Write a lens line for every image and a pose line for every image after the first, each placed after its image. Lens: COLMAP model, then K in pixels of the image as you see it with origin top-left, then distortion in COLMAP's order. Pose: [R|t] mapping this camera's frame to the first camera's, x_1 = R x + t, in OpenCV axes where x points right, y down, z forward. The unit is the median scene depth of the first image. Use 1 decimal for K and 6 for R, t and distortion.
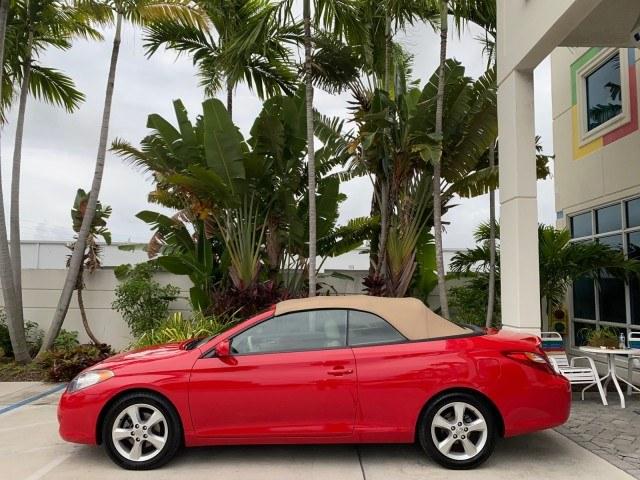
lens RADIAL K [[490.6, 0, 318.4], [0, 490.6, 241.8], [0, 0, 1]] dist [0.008979, 0.000061]
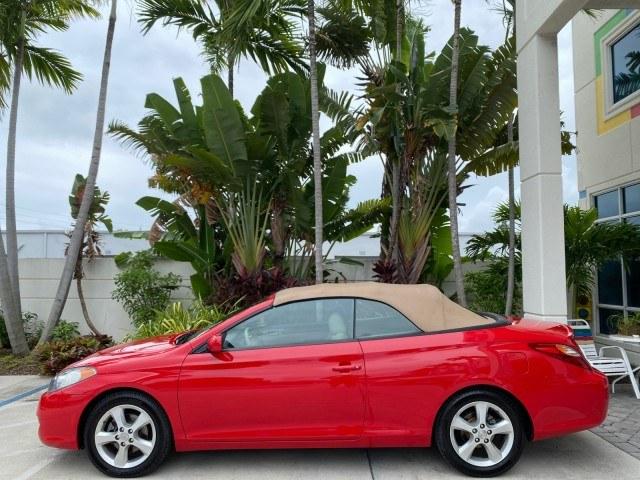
lens RADIAL K [[490.6, 0, 318.4], [0, 490.6, 241.8], [0, 0, 1]] dist [0.008979, 0.000061]
pose [[0.999633, -0.012042, -0.024253, 0.008089], [0.012676, 0.999577, 0.026188, 0.005408], [0.023928, -0.026486, 0.999363, 0.053128]]
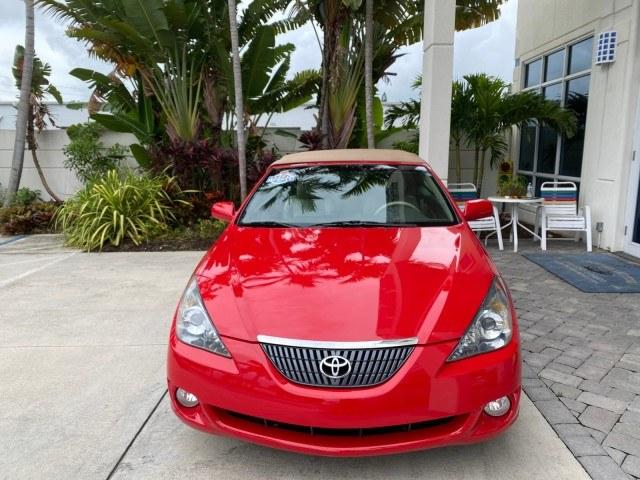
lens RADIAL K [[489.4, 0, 320.0], [0, 489.4, 240.0], [0, 0, 1]] dist [0.008187, -0.007017]
pose [[0.999325, -0.009495, -0.035490, 0.159862], [0.019009, 0.960298, 0.278326, 0.004285], [0.031439, -0.278813, 0.959831, -0.023998]]
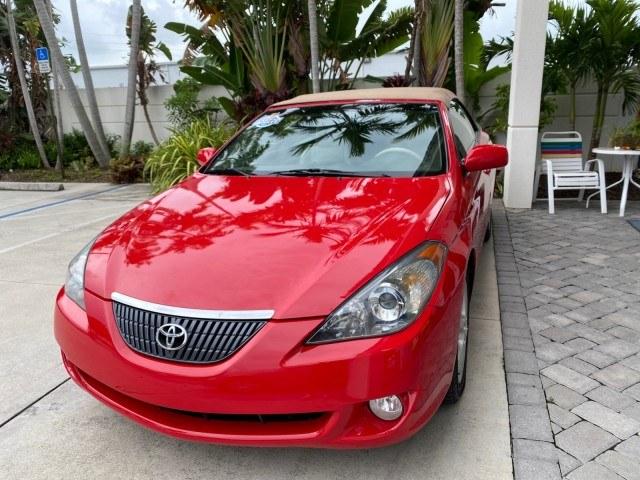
lens RADIAL K [[490.5, 0, 322.5], [0, 490.5, 239.4], [0, 0, 1]] dist [0.002978, -0.001271]
pose [[0.949965, 0.044871, -0.309115, 0.267985], [0.069114, 0.934903, 0.348109, 0.024916], [0.304613, -0.352056, 0.885024, 0.036691]]
